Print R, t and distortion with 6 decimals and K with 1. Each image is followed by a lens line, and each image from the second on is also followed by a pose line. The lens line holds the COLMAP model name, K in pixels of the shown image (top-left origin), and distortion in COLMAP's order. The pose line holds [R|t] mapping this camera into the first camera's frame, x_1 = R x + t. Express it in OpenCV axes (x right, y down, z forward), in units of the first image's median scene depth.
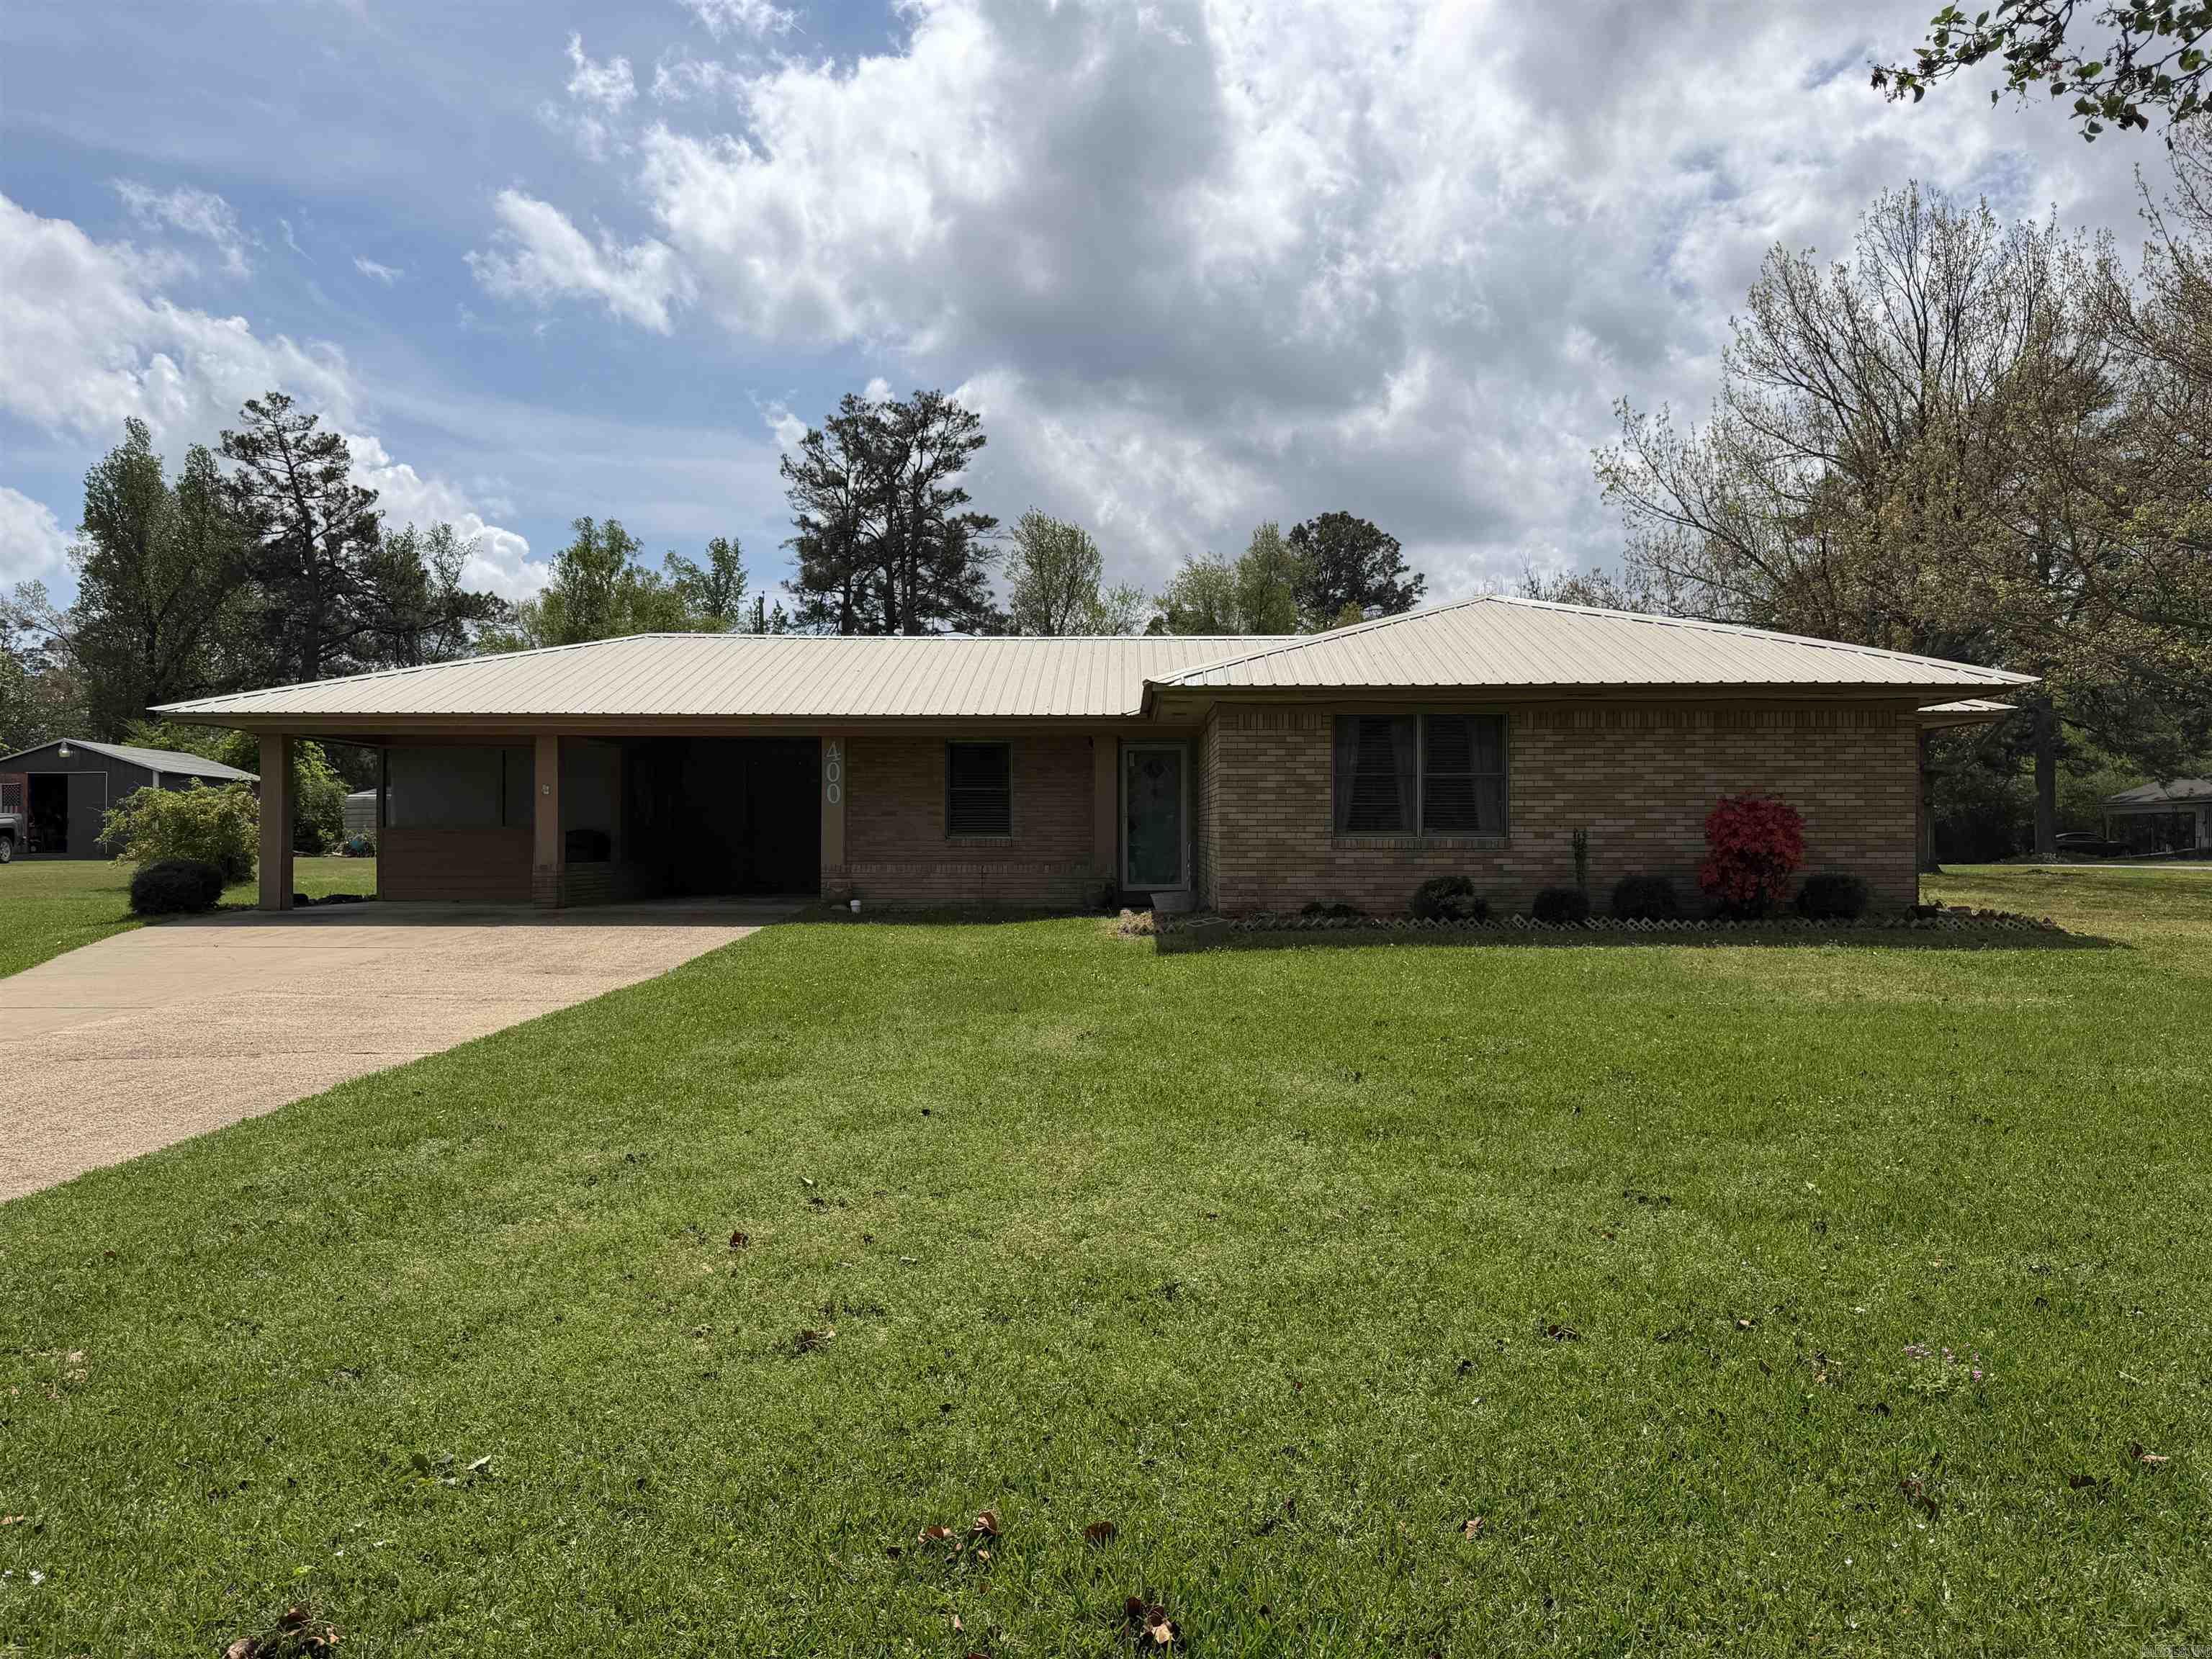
lens RADIAL K [[1504.7, 0, 1119.5], [0, 1504.7, 830.9], [0, 0, 1]] dist [0.111275, -0.238517]
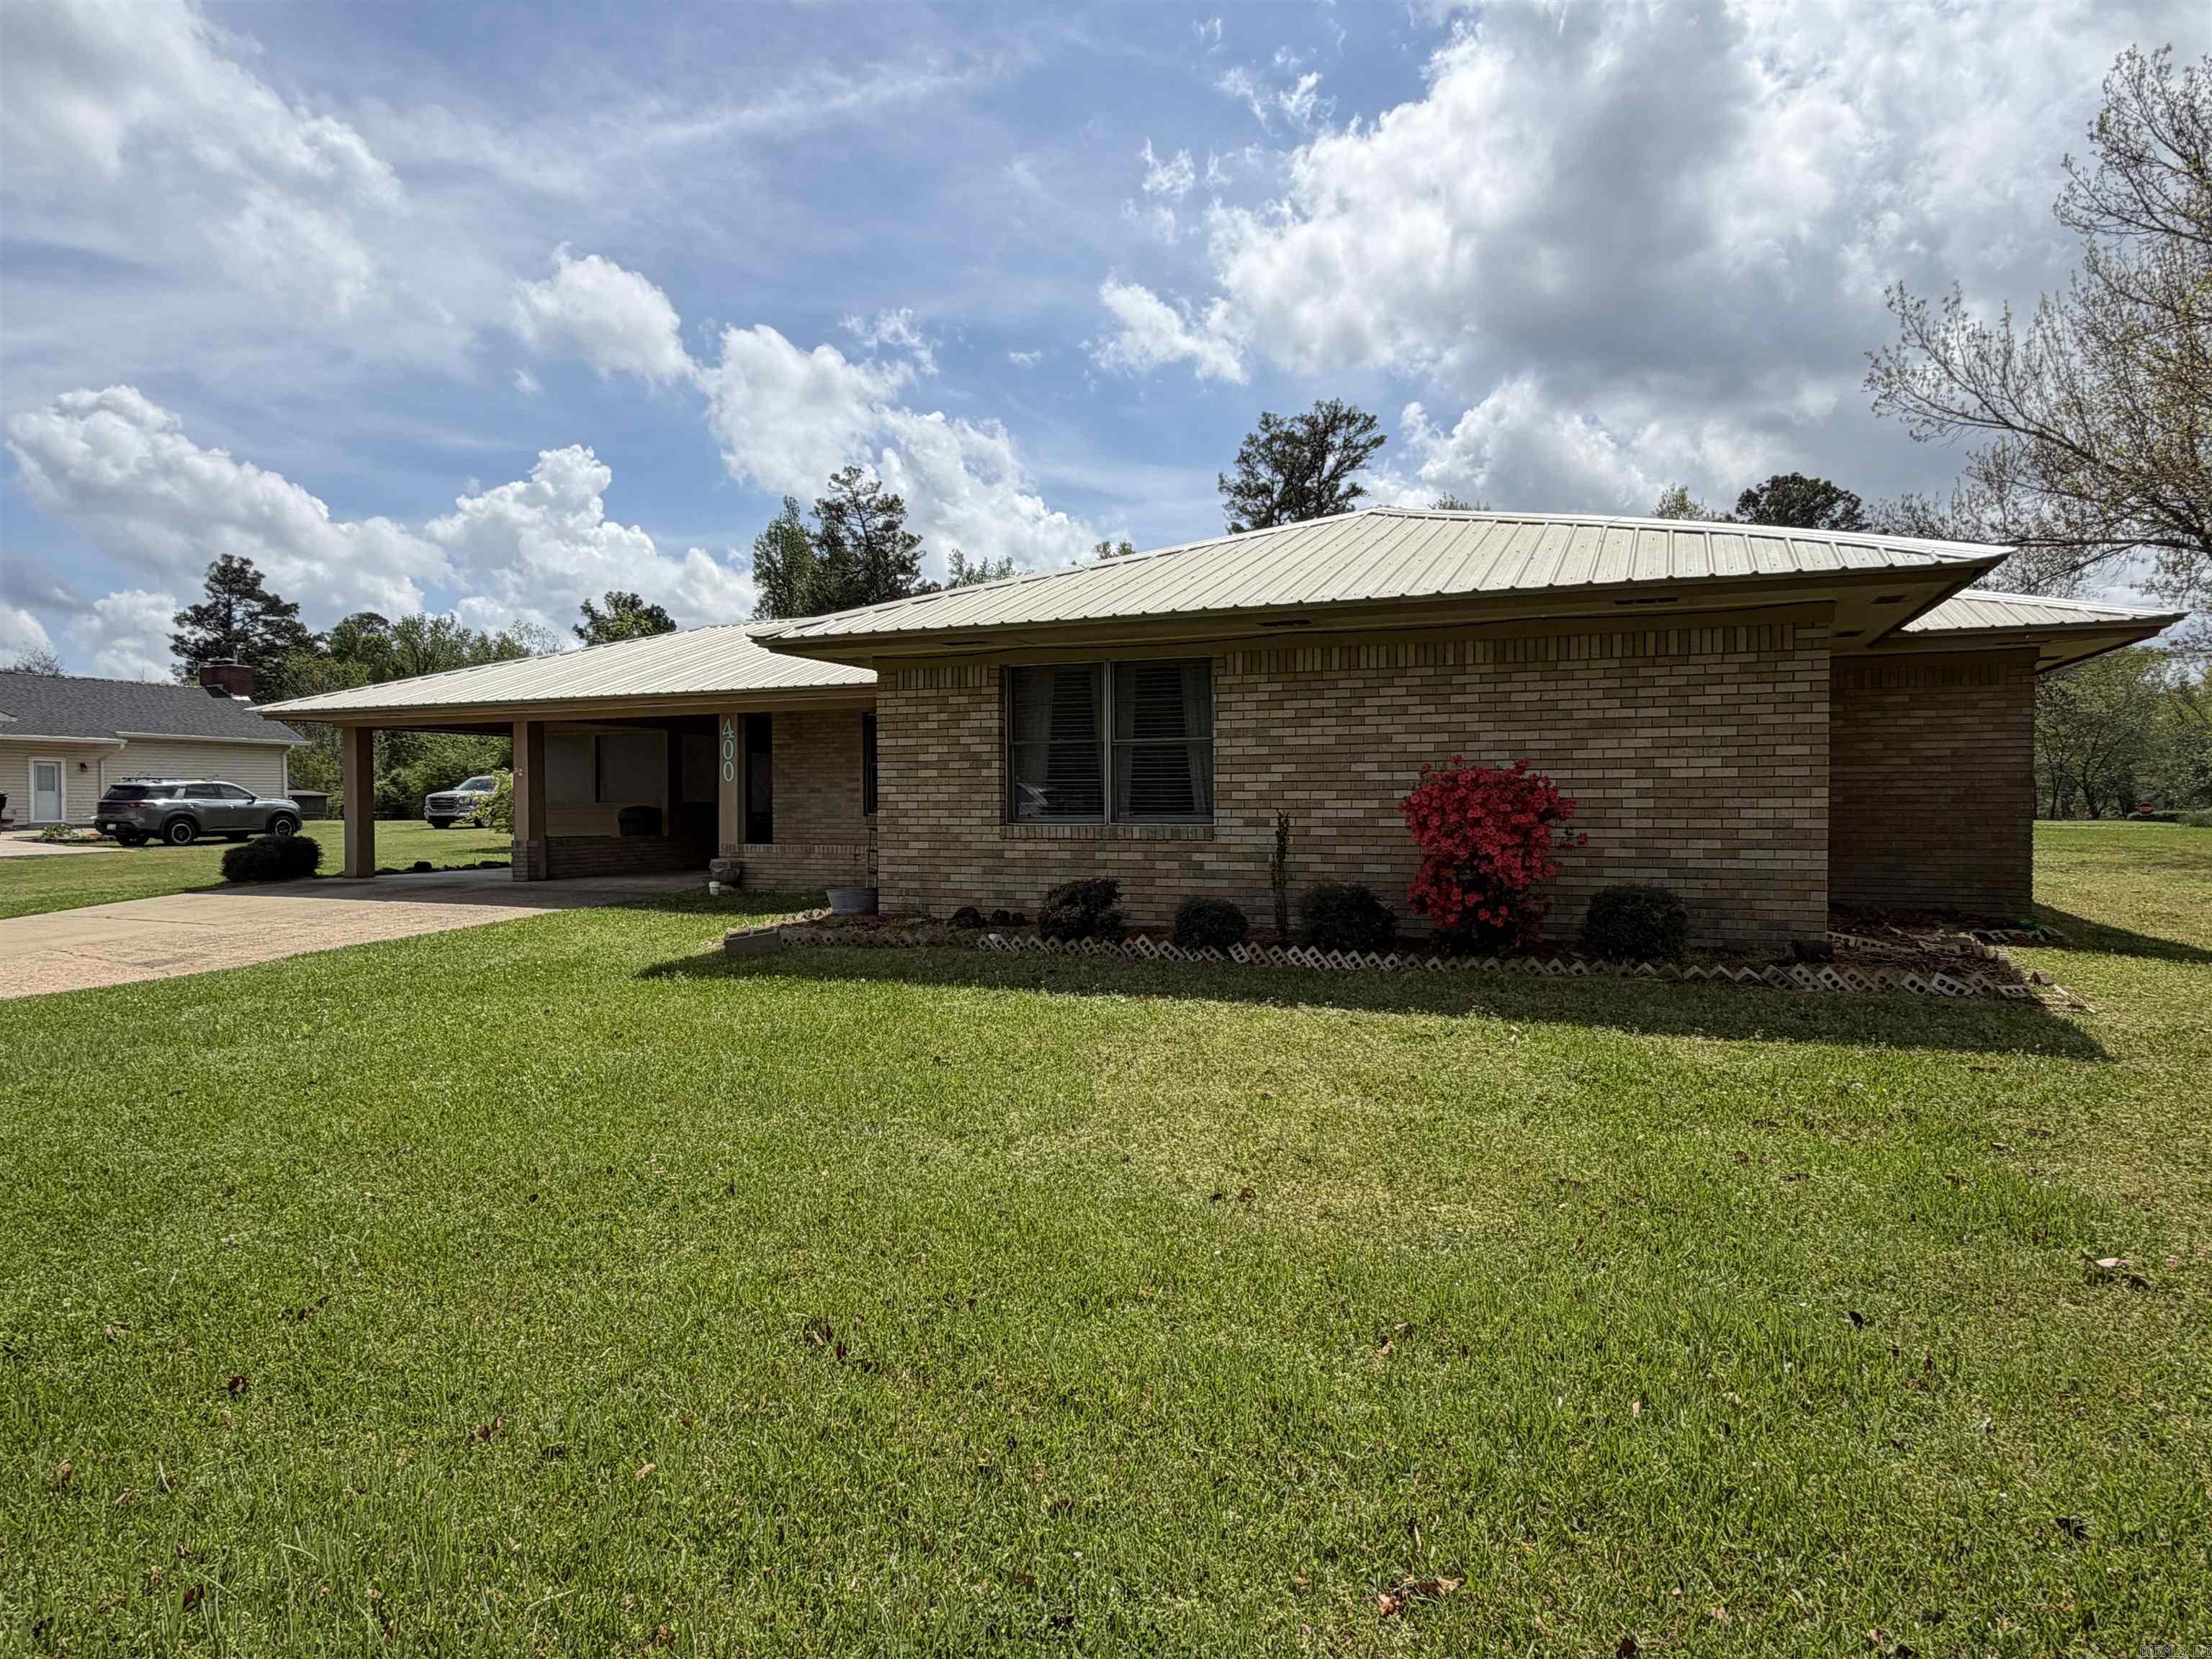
lens RADIAL K [[1339.0, 0, 1106.0], [0, 1339.0, 829.5], [0, 0, 1]] dist [0.005895, -0.001338]
pose [[0.919911, 0.005076, -0.392094, 0.096198], [-0.000469, 0.999930, 0.011846, -0.000235], [0.392127, -0.010713, 0.919849, 0.079264]]
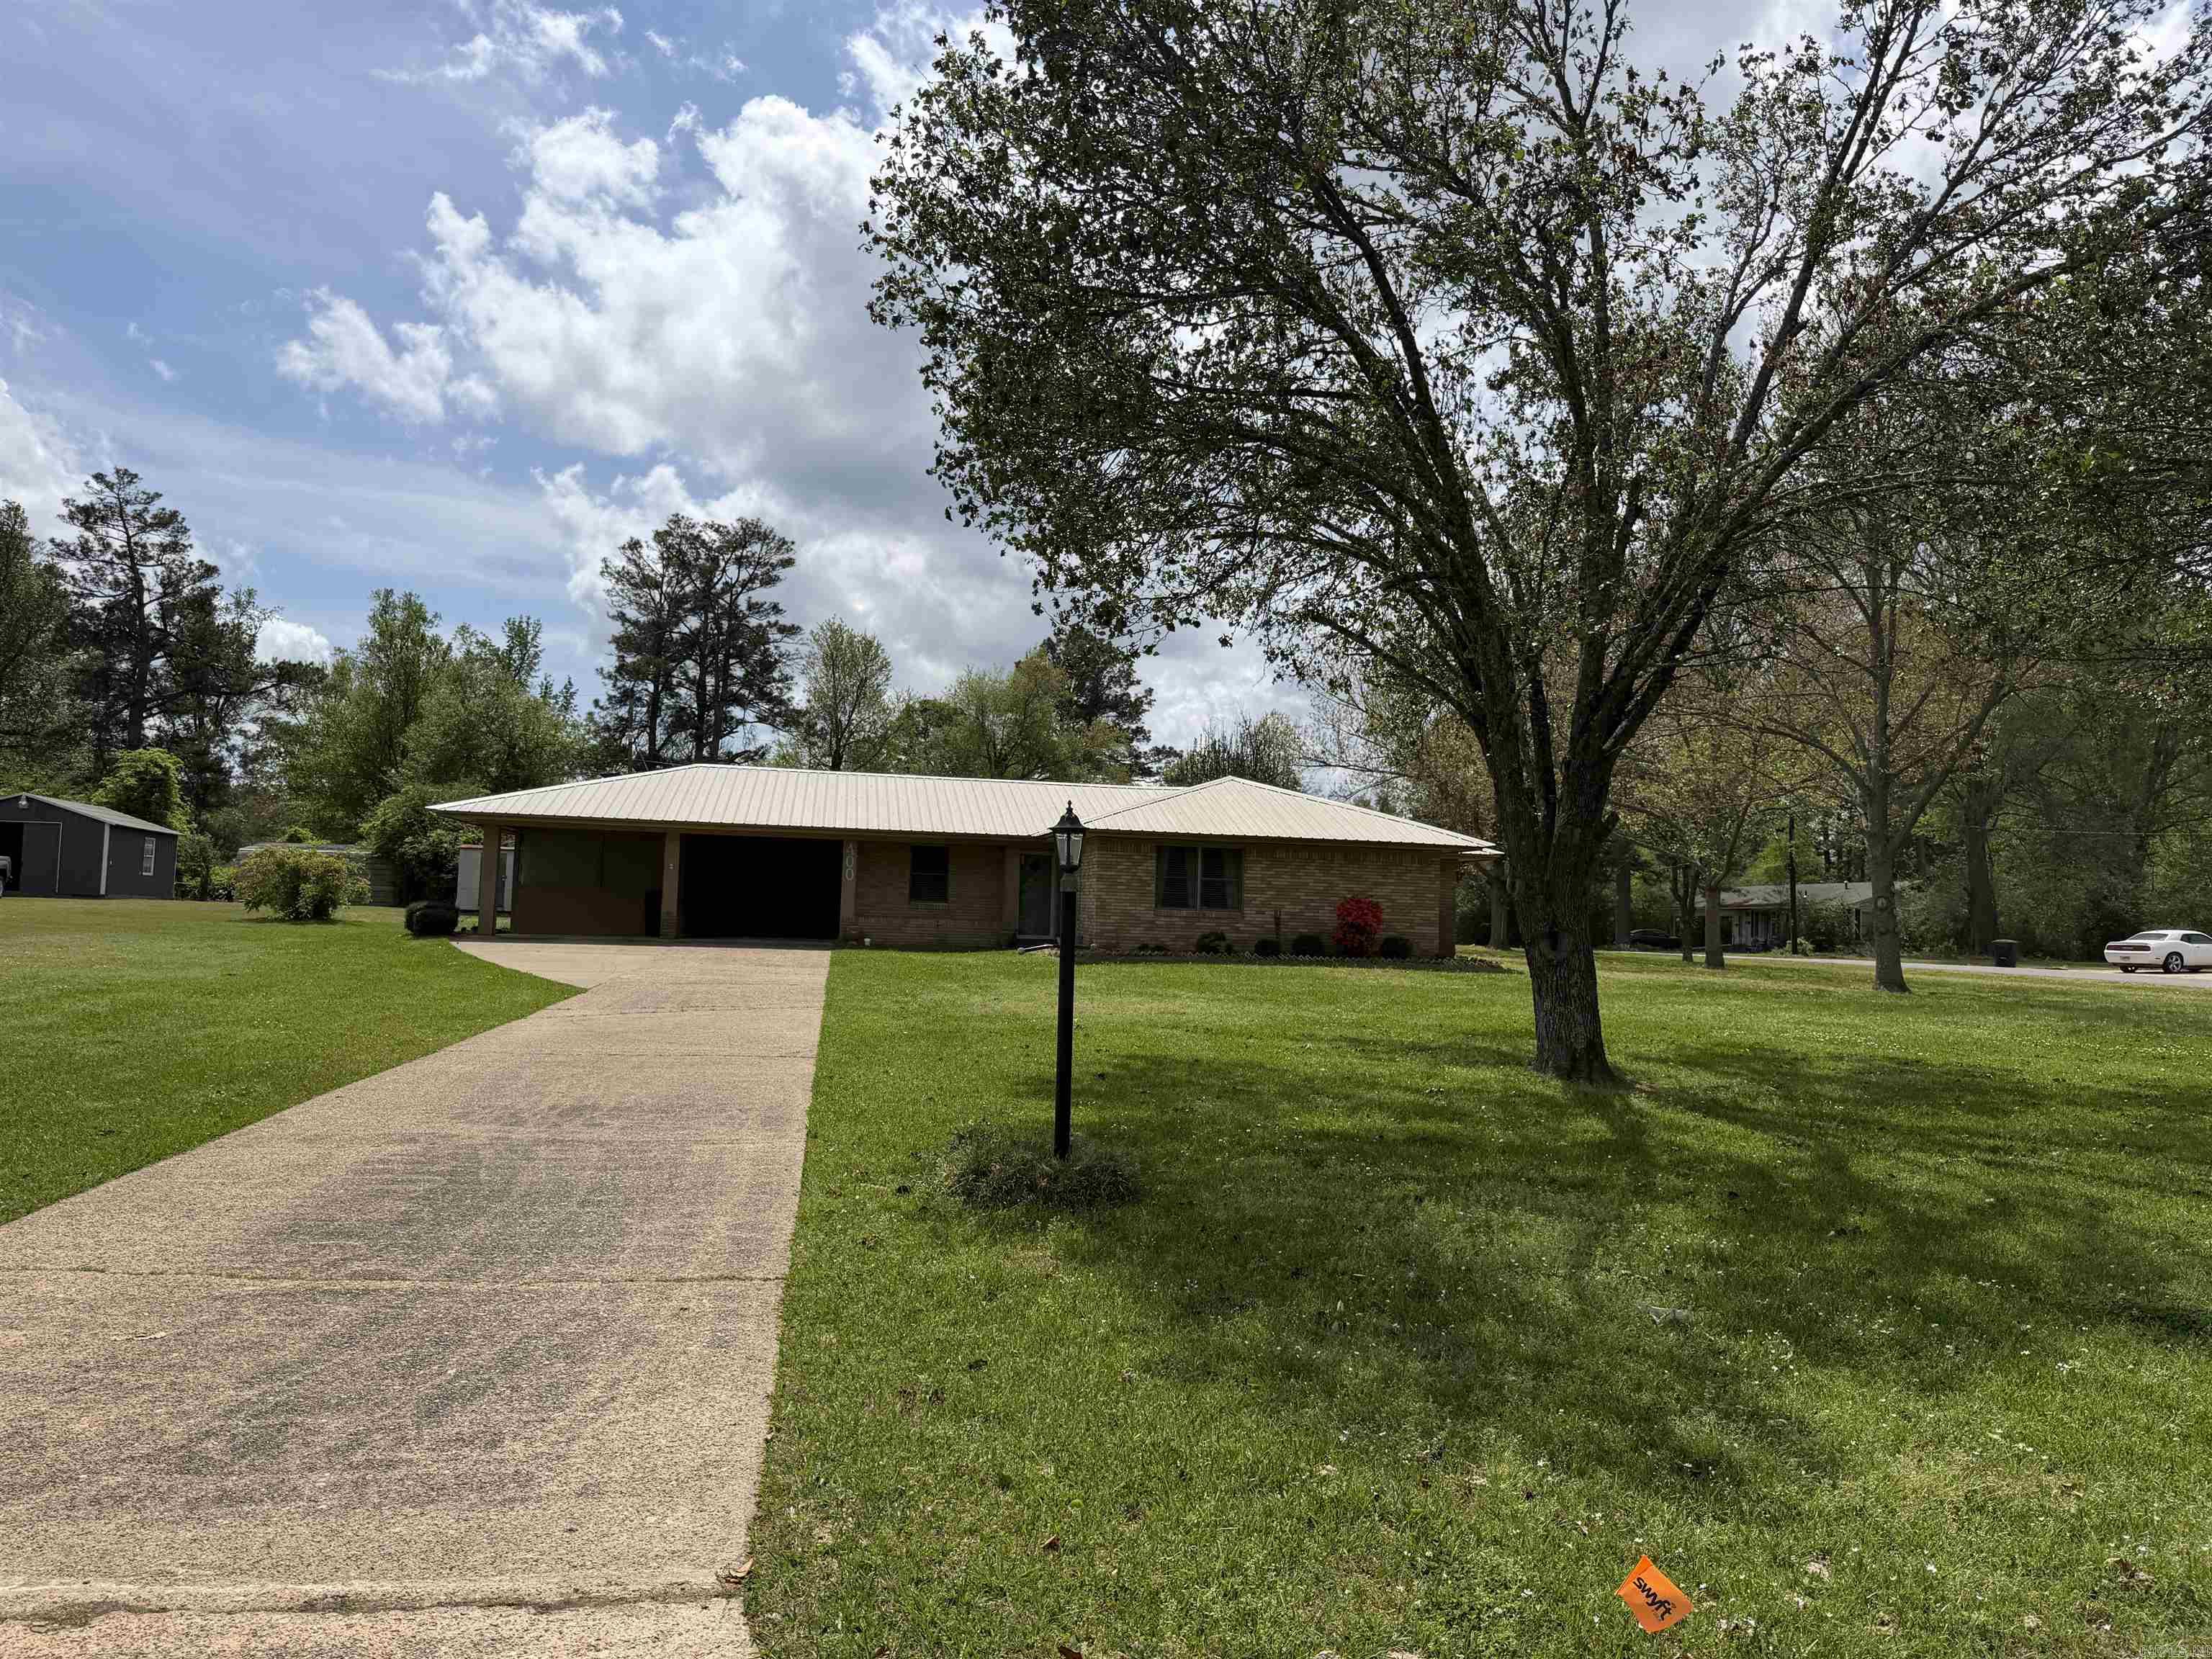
lens RADIAL K [[1504.7, 0, 1119.5], [0, 1504.7, 830.9], [0, 0, 1]] dist [0.111275, -0.238517]
pose [[0.981186, 0.040840, 0.188698, -0.055557], [-0.031605, 0.998163, -0.051691, 0.000891], [-0.190462, 0.044755, 0.980674, -0.180763]]
